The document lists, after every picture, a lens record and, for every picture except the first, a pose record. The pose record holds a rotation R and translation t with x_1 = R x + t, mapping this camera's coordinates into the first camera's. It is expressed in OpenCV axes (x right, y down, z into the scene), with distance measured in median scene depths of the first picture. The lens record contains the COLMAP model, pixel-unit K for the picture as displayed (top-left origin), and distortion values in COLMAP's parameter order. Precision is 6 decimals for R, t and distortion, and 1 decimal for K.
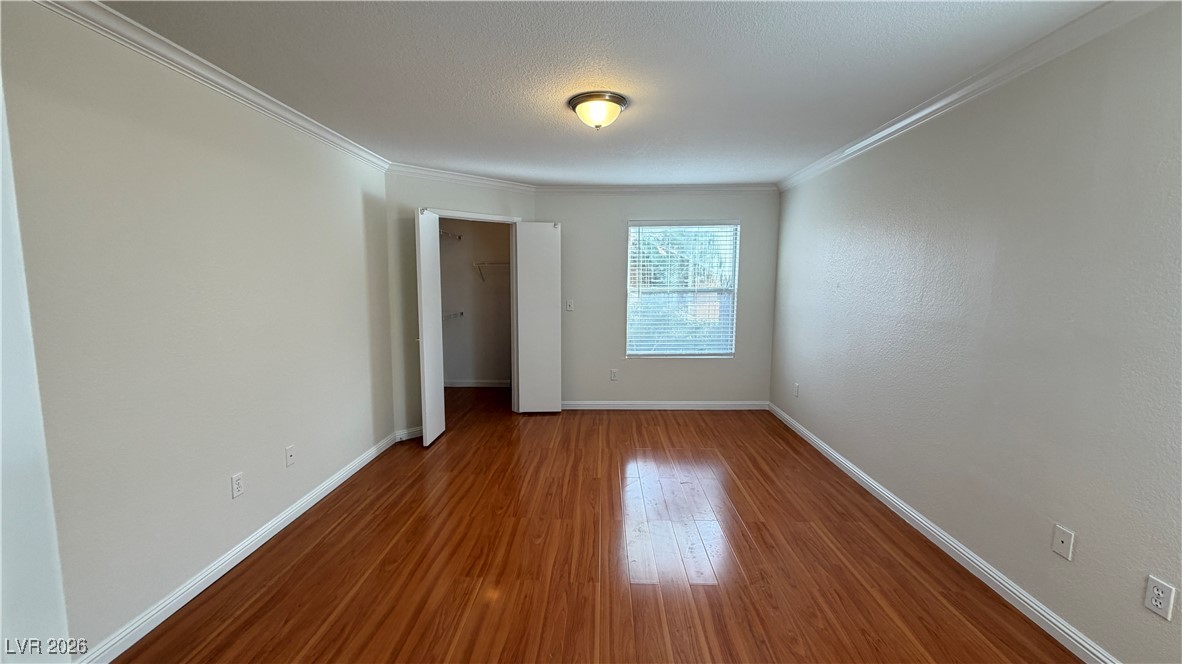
lens RADIAL K [[470.1, 0, 587.0], [0, 470.1, 337.9], [0, 0, 1]] dist [-0.000911, 0.000001]
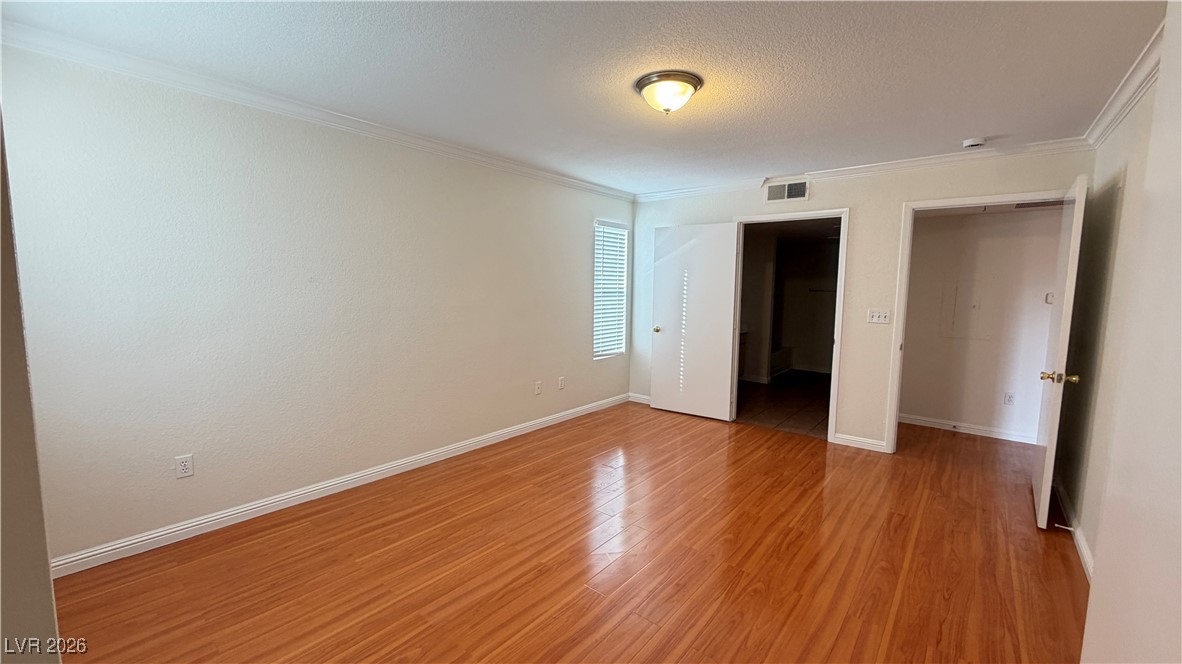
lens RADIAL K [[470.1, 0, 587.7], [0, 470.1, 331.8], [0, 0, 1]] dist [-0.000911, 0.000001]
pose [[-0.789541, -0.074841, 0.609117, -0.443939], [0.059558, 0.978507, 0.197426, -0.217152], [-0.610801, 0.192153, -0.768114, 1.863052]]
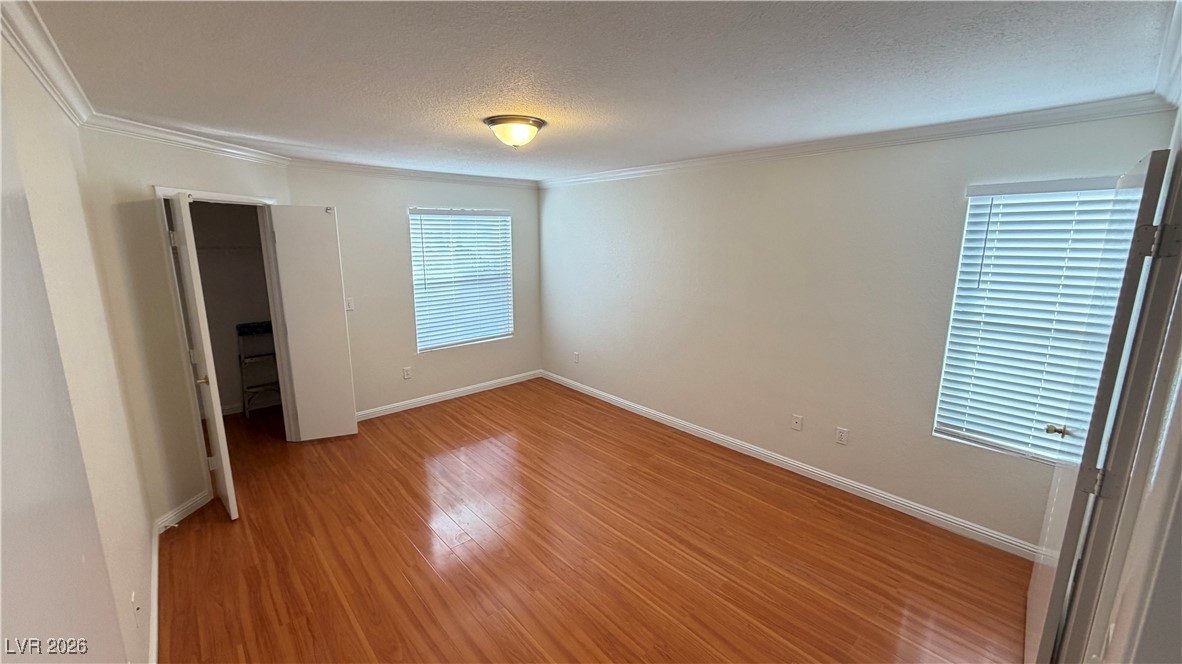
lens RADIAL K [[470.1, 0, 586.7], [0, 470.1, 335.8], [0, 0, 1]] dist [-0.000911, 0.000001]
pose [[0.726569, -0.140421, 0.672592, -0.597198], [0.082863, 0.989657, 0.117103, -0.148193], [-0.682079, -0.029350, 0.730689, 0.137094]]
